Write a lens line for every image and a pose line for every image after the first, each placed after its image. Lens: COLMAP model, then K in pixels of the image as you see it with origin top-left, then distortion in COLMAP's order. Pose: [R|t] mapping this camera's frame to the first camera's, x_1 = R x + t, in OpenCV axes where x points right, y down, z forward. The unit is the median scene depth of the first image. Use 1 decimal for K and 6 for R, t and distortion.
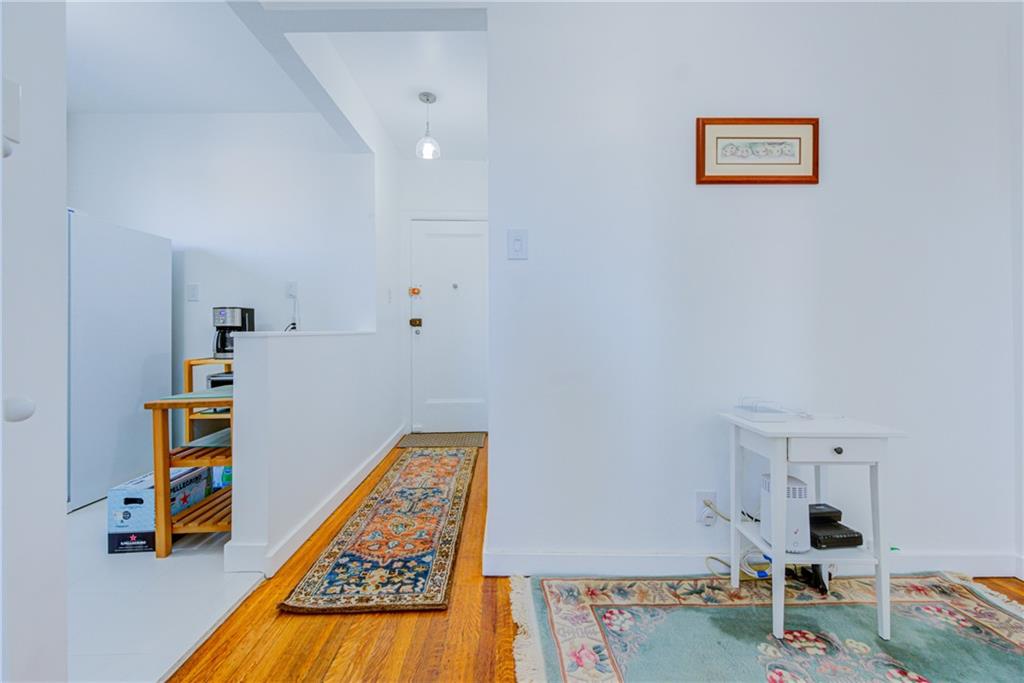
lens RADIAL K [[417.0, 0, 512.8], [0, 417.0, 333.8], [0, 0, 1]] dist [-0.000607, -0.001615]
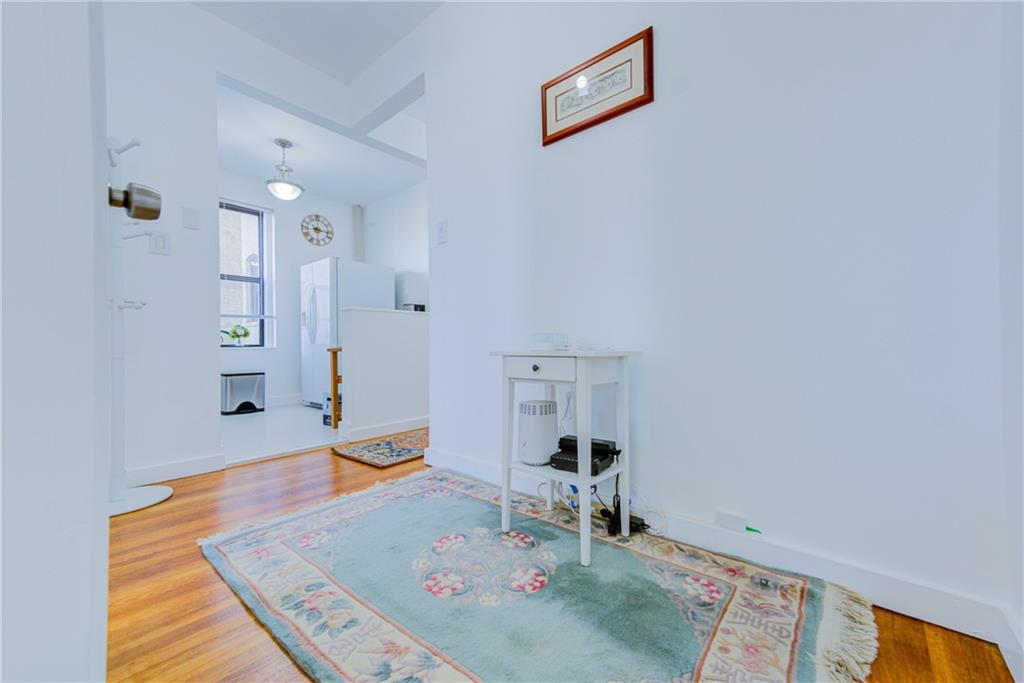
lens RADIAL K [[417.0, 0, 529.0], [0, 417.0, 347.1], [0, 0, 1]] dist [-0.000607, -0.001615]
pose [[0.753609, -0.009690, -0.657252, 1.243945], [0.010429, 0.999942, -0.002785, 0.193670], [0.657240, -0.004755, 0.753666, 0.155687]]
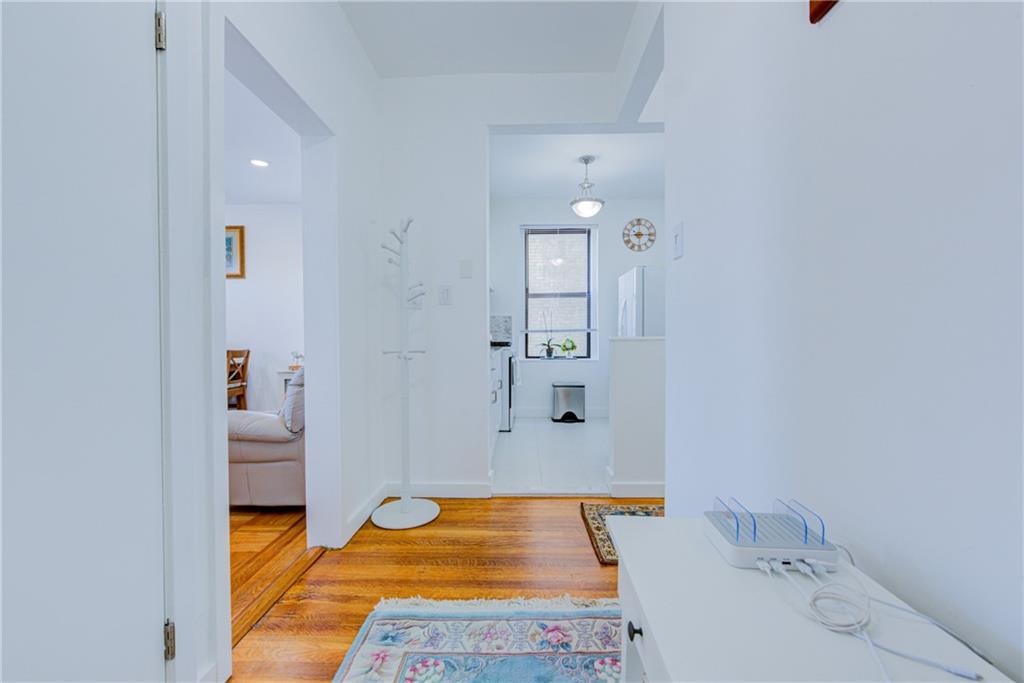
lens RADIAL K [[417.0, 0, 503.9], [0, 417.0, 343.5], [0, 0, 1]] dist [-0.000607, -0.001615]
pose [[-0.078462, 0.019951, -0.996717, 1.015006], [0.010360, 0.999762, 0.019196, -0.016590], [0.996863, -0.008820, -0.078650, 0.764589]]
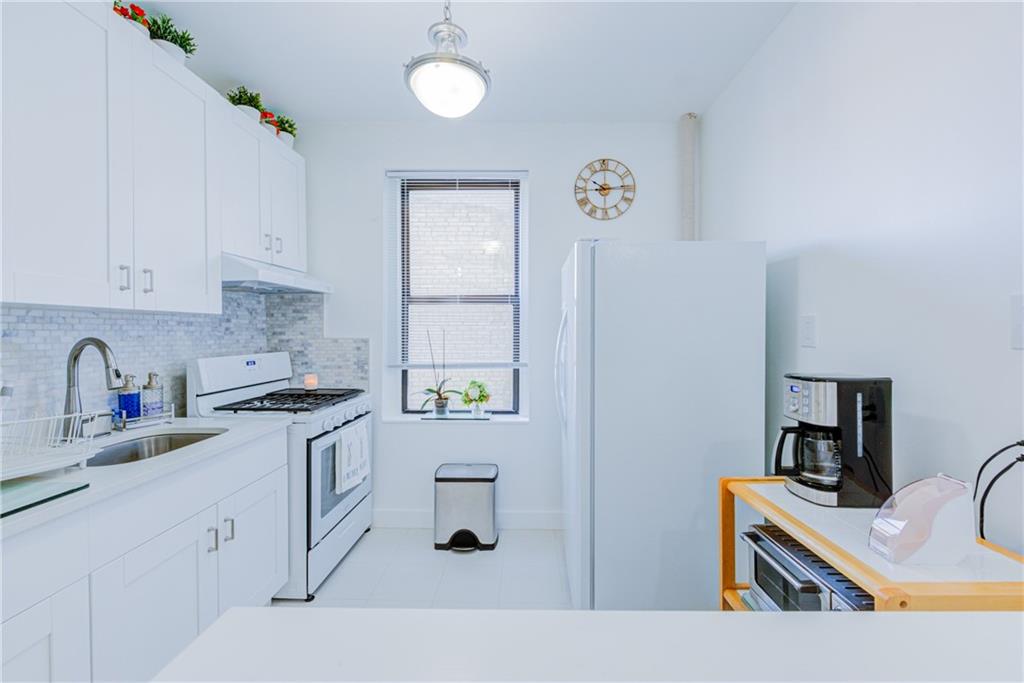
lens RADIAL K [[417.0, 0, 513.0], [0, 417.0, 335.7], [0, 0, 1]] dist [-0.000607, -0.001615]
pose [[-0.060423, 0.007050, -0.998148, -0.451164], [0.003124, 0.999971, 0.006874, -0.179606], [0.998168, -0.002703, -0.060443, 1.252961]]
